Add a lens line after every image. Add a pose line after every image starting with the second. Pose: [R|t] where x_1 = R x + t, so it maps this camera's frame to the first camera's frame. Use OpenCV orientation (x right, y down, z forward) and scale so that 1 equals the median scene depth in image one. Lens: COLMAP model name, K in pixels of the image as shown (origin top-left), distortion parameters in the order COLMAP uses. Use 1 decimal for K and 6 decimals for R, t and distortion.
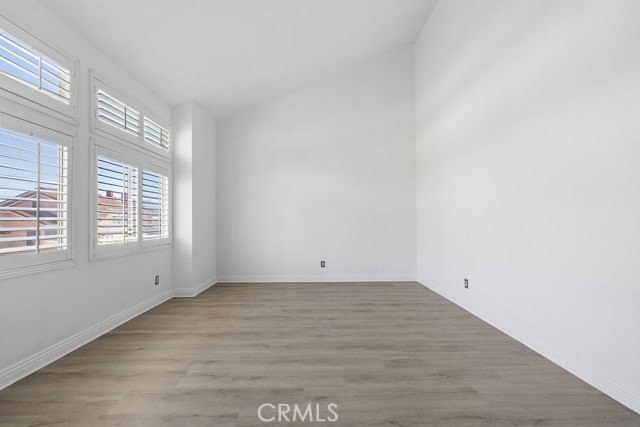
lens RADIAL K [[273.8, 0, 322.7], [0, 273.8, 206.2], [0, 0, 1]] dist [-0.000053, -0.000528]
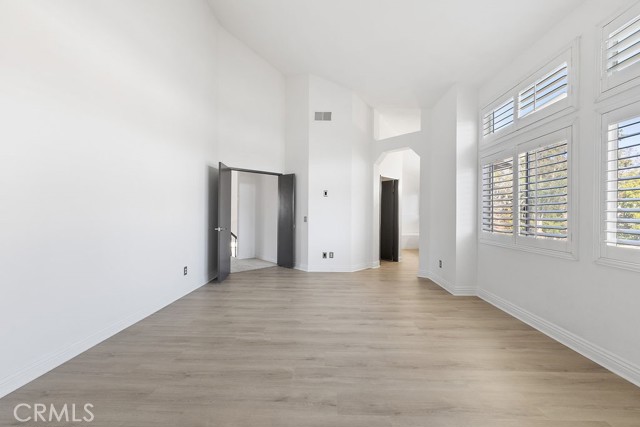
lens RADIAL K [[273.8, 0, 322.7], [0, 273.8, 206.2], [0, 0, 1]] dist [-0.000053, -0.000528]
pose [[-0.998157, 0.001371, 0.060674, -0.100485], [-0.003110, 0.997276, -0.073691, 0.102683], [-0.060610, -0.073744, -0.995434, 2.005642]]
